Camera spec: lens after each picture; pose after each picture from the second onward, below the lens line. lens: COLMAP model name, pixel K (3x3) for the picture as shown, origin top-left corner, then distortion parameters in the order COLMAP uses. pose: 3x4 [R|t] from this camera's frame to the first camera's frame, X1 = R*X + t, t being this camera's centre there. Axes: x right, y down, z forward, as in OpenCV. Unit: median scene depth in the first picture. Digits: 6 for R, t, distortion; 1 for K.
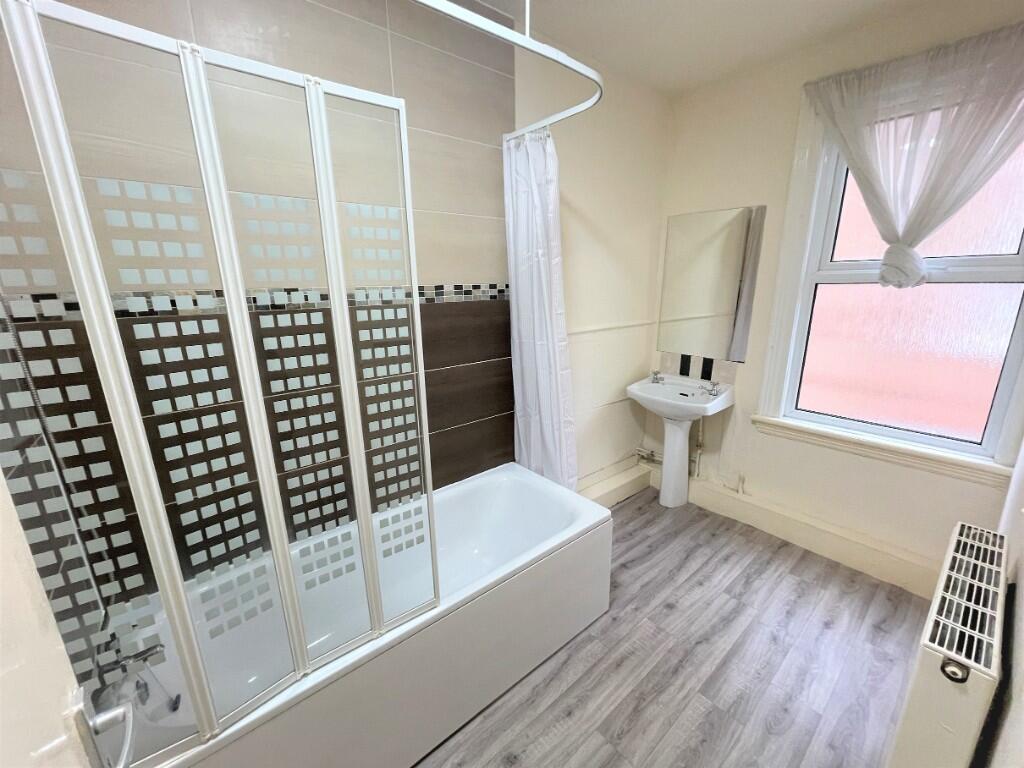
lens RADIAL K [[410.2, 0, 511.7], [0, 410.2, 388.0], [0, 0, 1]] dist [-0.013717, 0.002879]
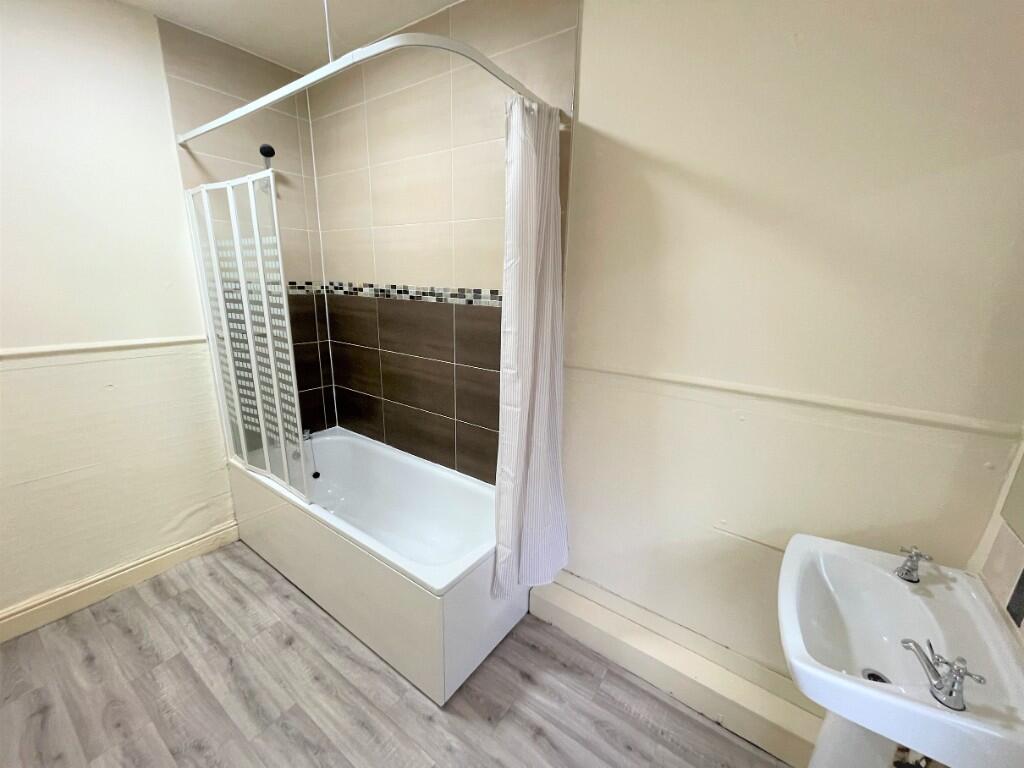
lens RADIAL K [[429.0, 0, 509.7], [0, 429.0, 362.0], [0, 0, 1]] dist [0.000476, 0.004137]
pose [[0.250450, 0.209903, -0.945101, 1.005150], [-0.291114, 0.947362, 0.133261, -0.250230], [0.923324, 0.241757, 0.298373, 0.800377]]
